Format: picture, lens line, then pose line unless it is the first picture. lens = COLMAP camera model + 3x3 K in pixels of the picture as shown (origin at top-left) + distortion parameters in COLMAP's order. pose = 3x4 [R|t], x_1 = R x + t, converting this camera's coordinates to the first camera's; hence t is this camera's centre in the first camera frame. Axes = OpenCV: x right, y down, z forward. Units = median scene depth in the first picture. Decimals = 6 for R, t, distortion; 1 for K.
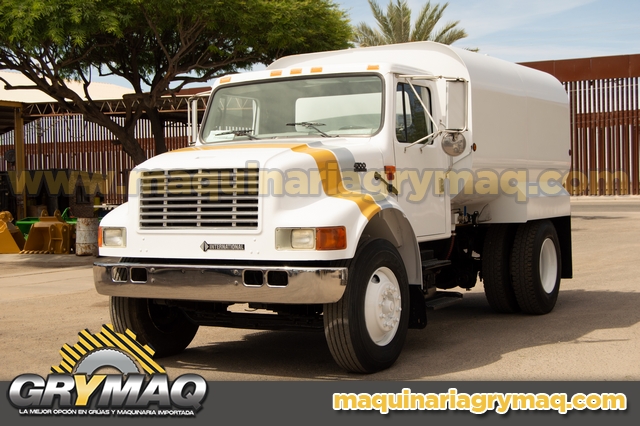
lens RADIAL K [[1023.8, 0, 323.5], [0, 1023.8, 209.9], [0, 0, 1]] dist [-0.024545, 0.000000]
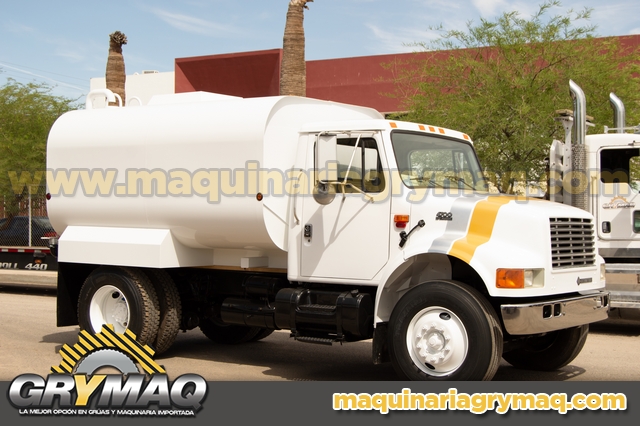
lens RADIAL K [[1023.8, 0, 322.7], [0, 1023.8, 217.3], [0, 0, 1]] dist [-0.024545, 0.000000]
pose [[0.091041, 0.022835, 0.995585, -1.239731], [0.004549, 0.999717, -0.023346, -0.012533], [-0.995837, 0.006654, 0.090912, 1.083284]]
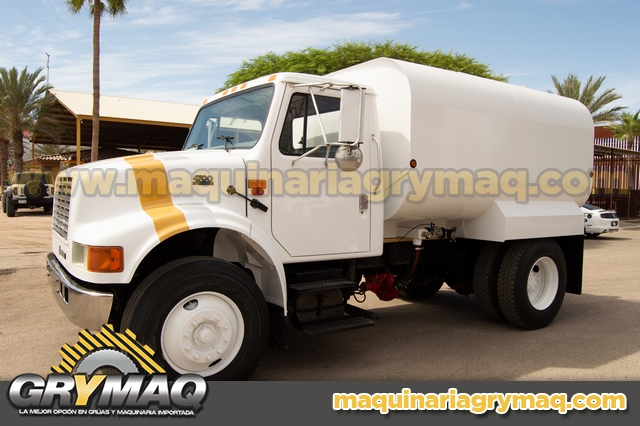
lens RADIAL K [[510.9, 0, 316.7], [0, 510.9, 211.3], [0, 0, 1]] dist [-0.088046, 0.022272]
pose [[0.893556, 0.061304, -0.444747, 0.314564], [-0.049217, 0.998039, 0.038685, -0.034409], [0.446246, -0.012678, 0.894820, 0.598067]]
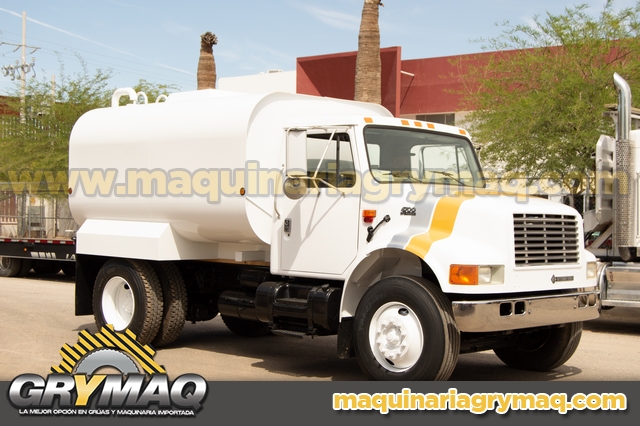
lens RADIAL K [[1023.8, 0, 323.2], [0, 1023.8, 209.0], [0, 0, 1]] dist [-0.024545, 0.000000]
pose [[0.237182, 0.030248, 0.970994, -1.216460], [-0.006096, 0.999542, -0.029648, -0.008364], [-0.971446, 0.001113, 0.237258, 0.887560]]
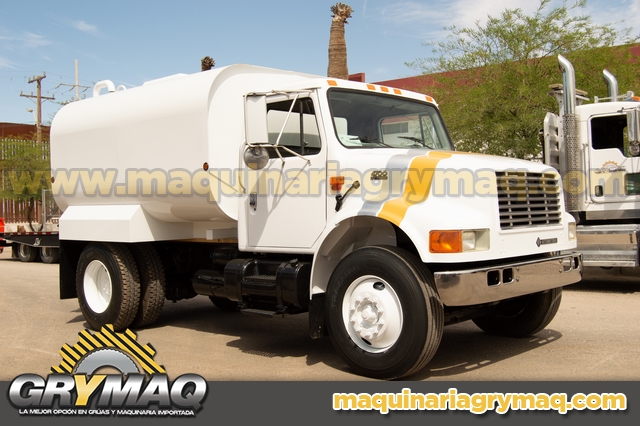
lens RADIAL K [[732.0, 0, 324.0], [0, 732.0, 206.2], [0, 0, 1]] dist [-0.053932, 0.000000]
pose [[0.225935, 0.015487, 0.974019, -0.849993], [0.039673, 0.998898, -0.025085, 0.006617], [-0.973334, 0.044310, 0.225072, 0.950122]]
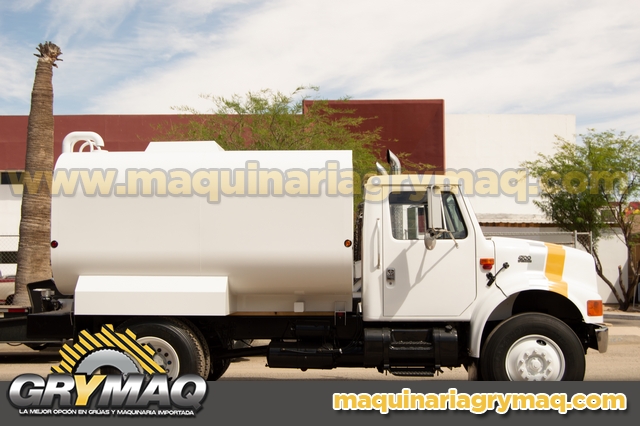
lens RADIAL K [[908.6, 0, 325.6], [0, 908.6, 215.0], [0, 0, 1]] dist [-0.086746, 0.000000]
pose [[-0.456294, 0.081297, 0.886107, -1.053798], [0.031298, 0.996668, -0.075325, -0.015612], [-0.889278, -0.006637, -0.457318, 1.791217]]
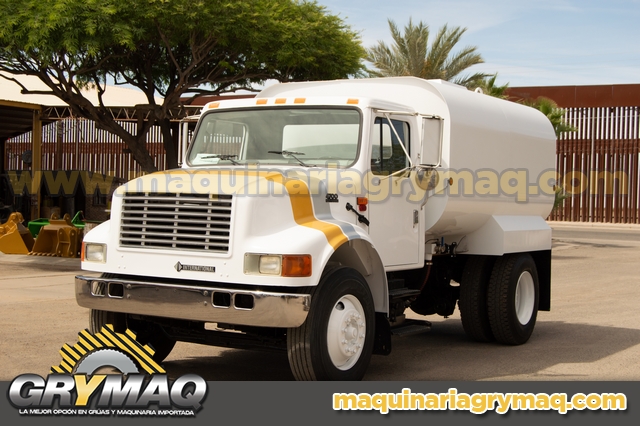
lens RADIAL K [[1023.8, 0, 318.5], [0, 1023.8, 214.1], [0, 0, 1]] dist [-0.024545, 0.000000]
pose [[0.998488, 0.049223, -0.024481, 0.045657], [-0.049390, 0.998760, -0.006257, -0.016918], [0.024143, 0.007456, 0.999681, -0.041271]]
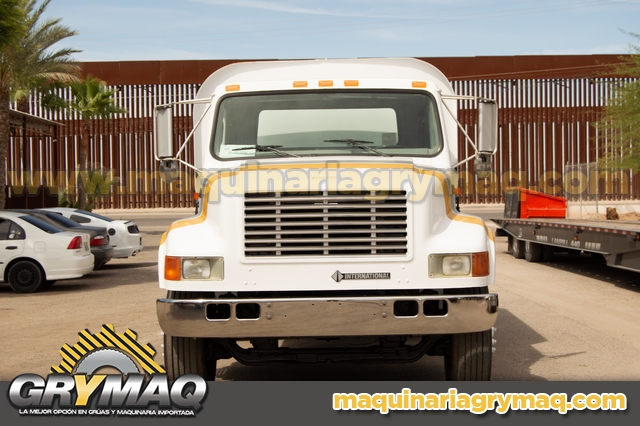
lens RADIAL K [[1115.8, 0, 309.8], [0, 1115.8, 199.7], [0, 0, 1]] dist [-0.022476, 0.000000]
pose [[0.884930, 0.000554, 0.465723, -0.541439], [0.009088, 0.999788, -0.018458, -0.012876], [-0.465634, 0.020567, 0.884738, 0.125502]]
